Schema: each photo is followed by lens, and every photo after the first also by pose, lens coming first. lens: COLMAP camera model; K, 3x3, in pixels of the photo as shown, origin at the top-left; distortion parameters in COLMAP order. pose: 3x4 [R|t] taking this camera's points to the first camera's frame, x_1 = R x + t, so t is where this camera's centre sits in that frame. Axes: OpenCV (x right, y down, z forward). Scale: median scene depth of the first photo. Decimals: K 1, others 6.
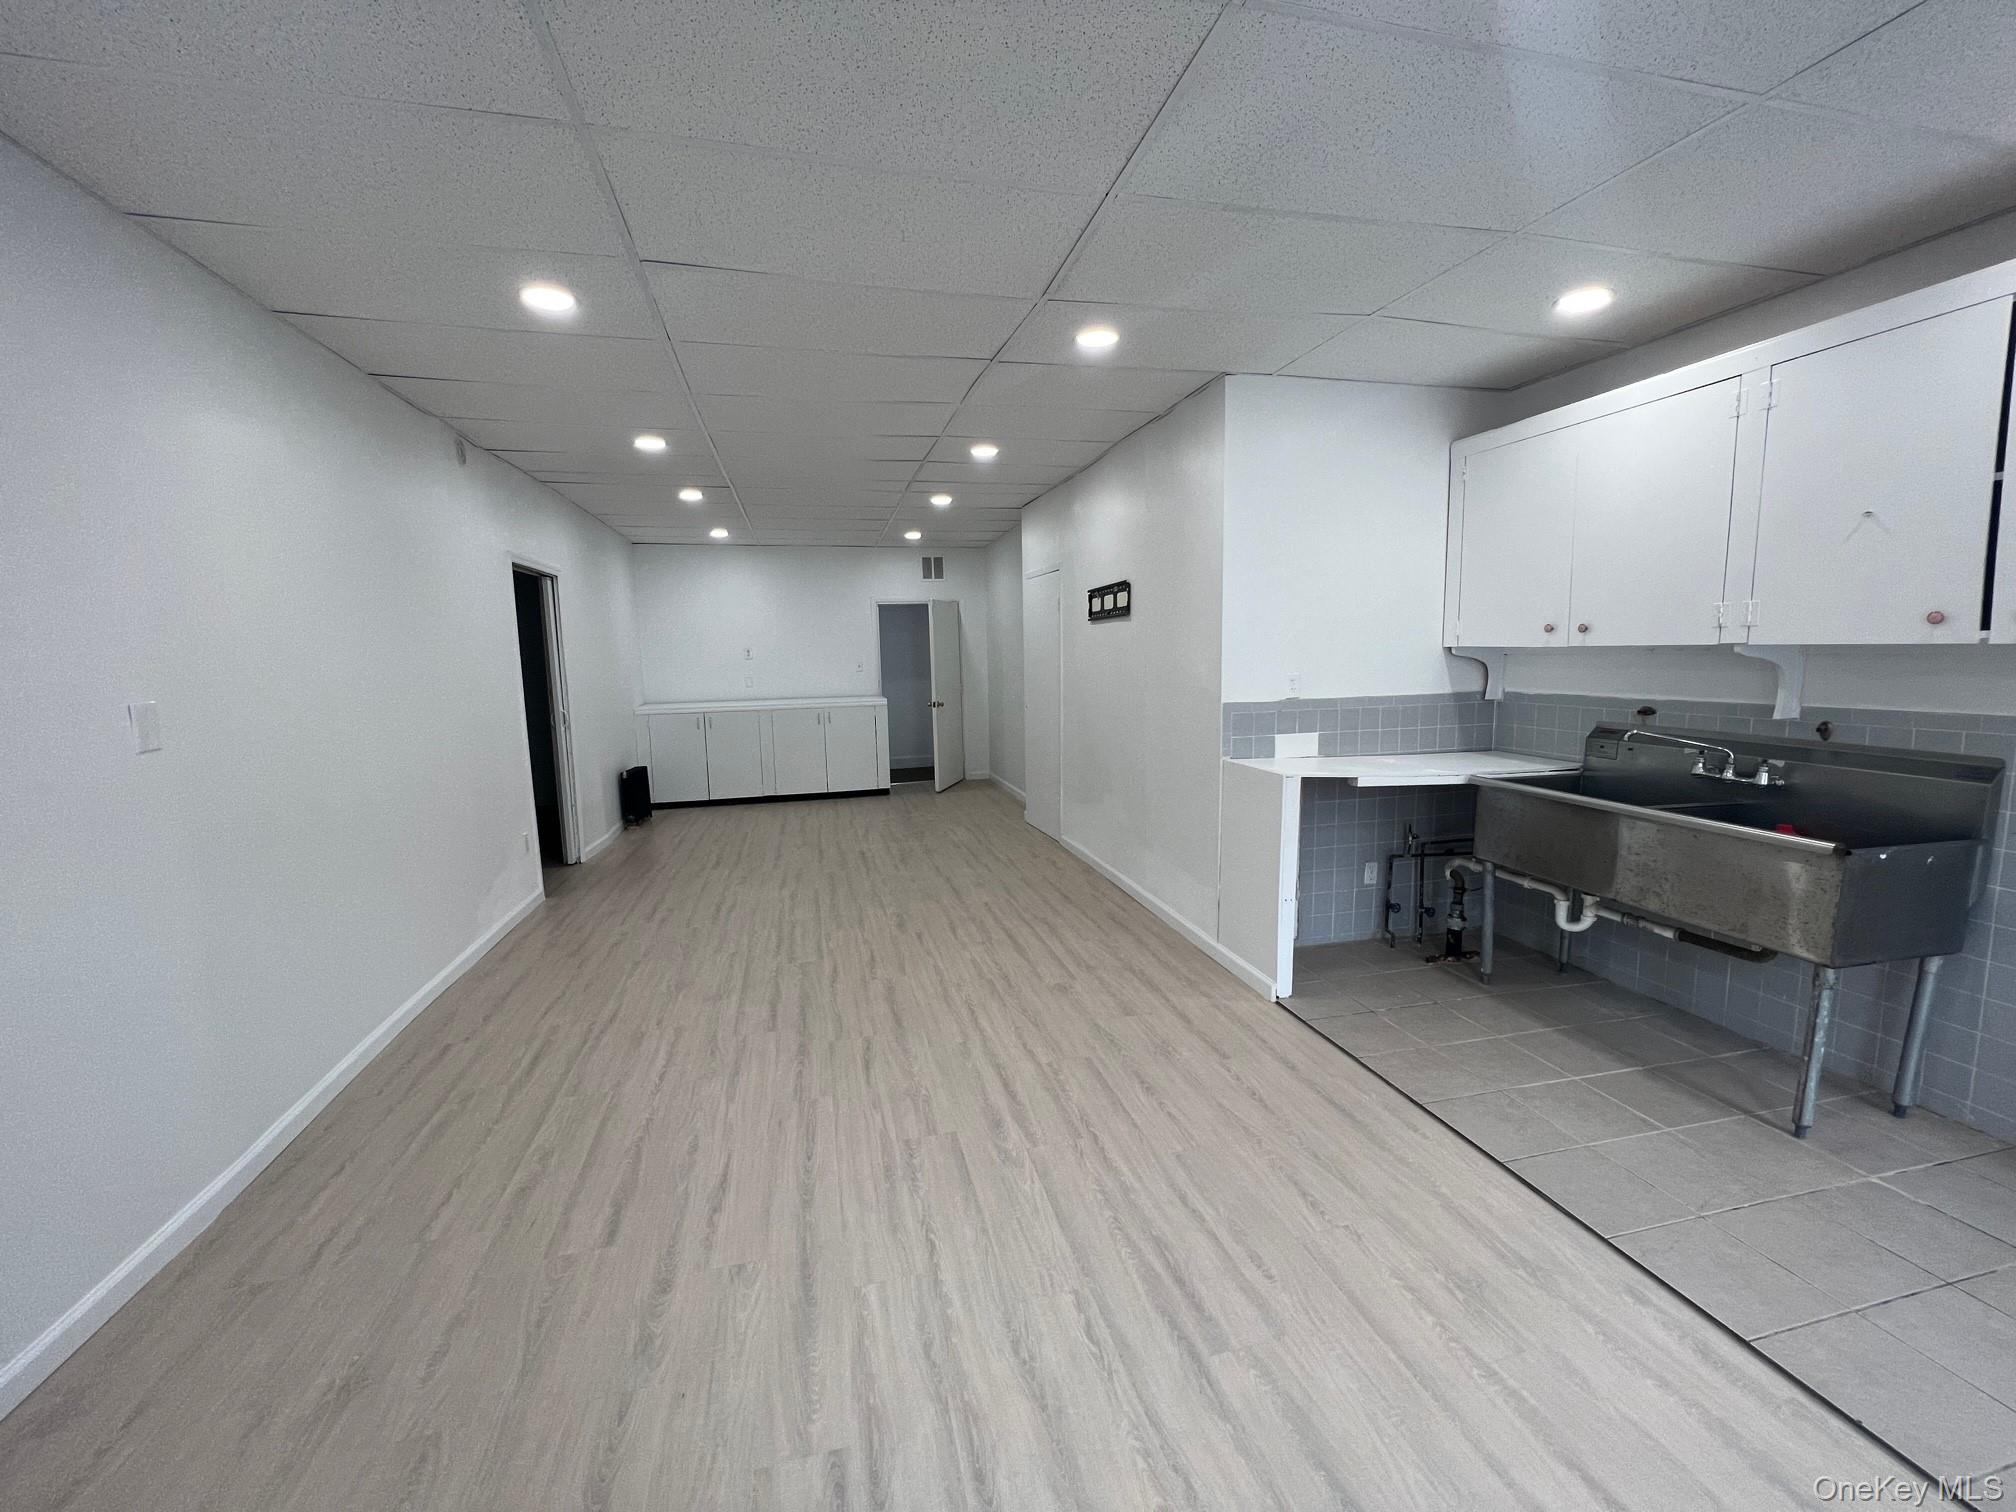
lens RADIAL K [[813.0, 0, 1006.8], [0, 813.0, 756.4], [0, 0, 1]] dist [-0.001052, -0.000051]
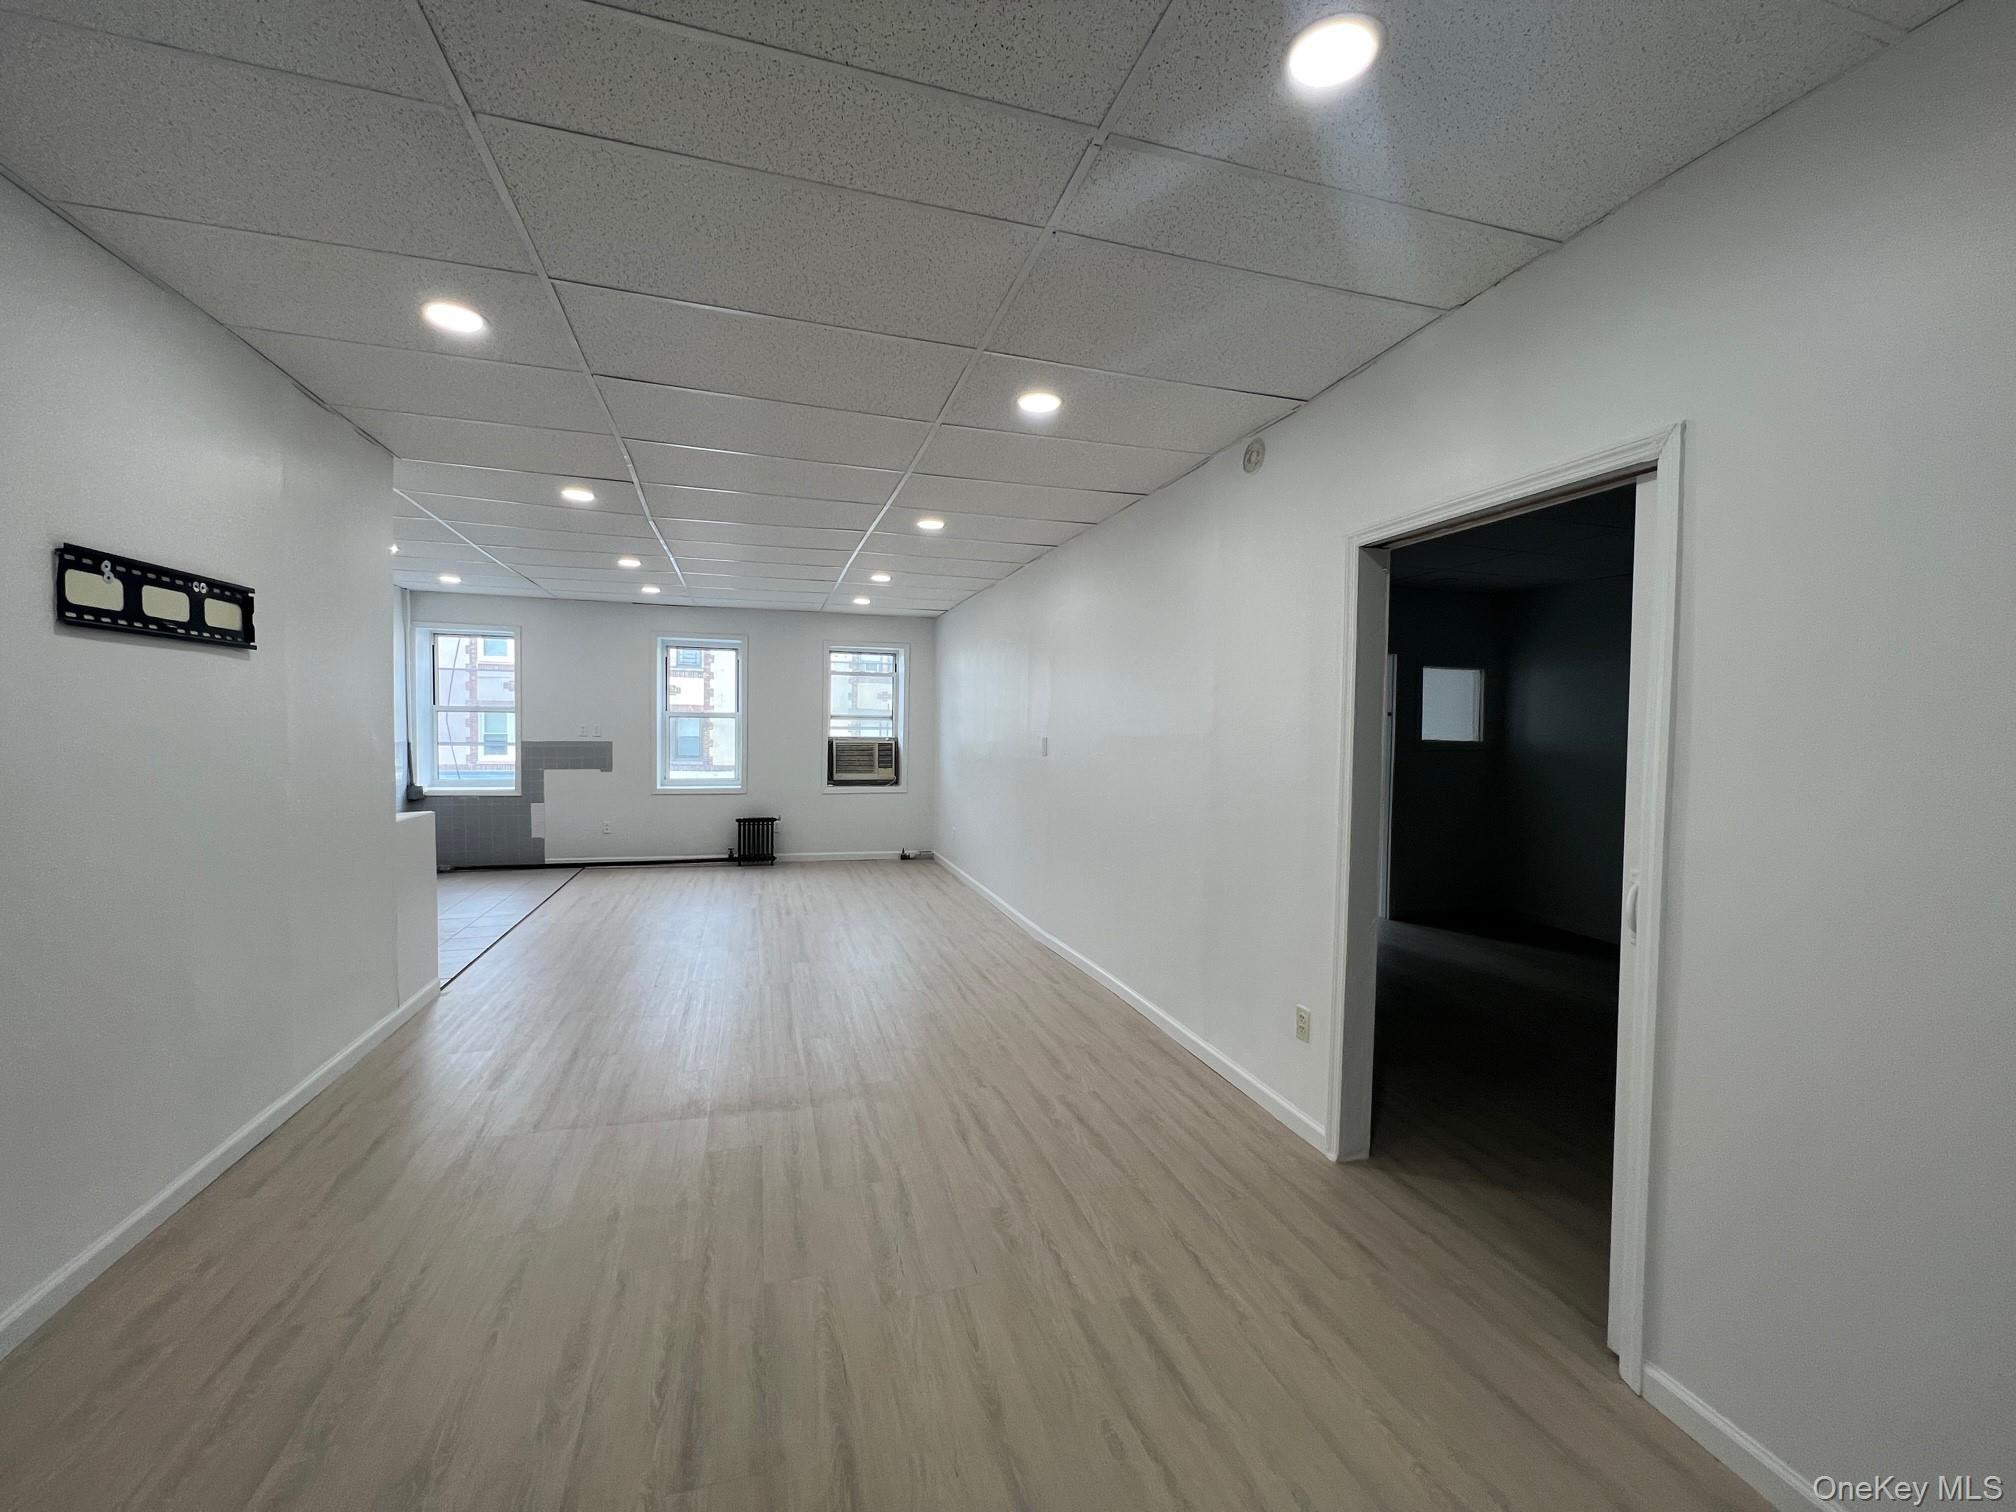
lens RADIAL K [[813.0, 0, 1004.6], [0, 813.0, 757.1], [0, 0, 1]] dist [-0.001052, -0.000051]
pose [[-0.998947, 0.007888, -0.045197, -0.345834], [0.000740, 0.987752, 0.156031, -0.185271], [0.045874, 0.155833, -0.986718, 1.565166]]
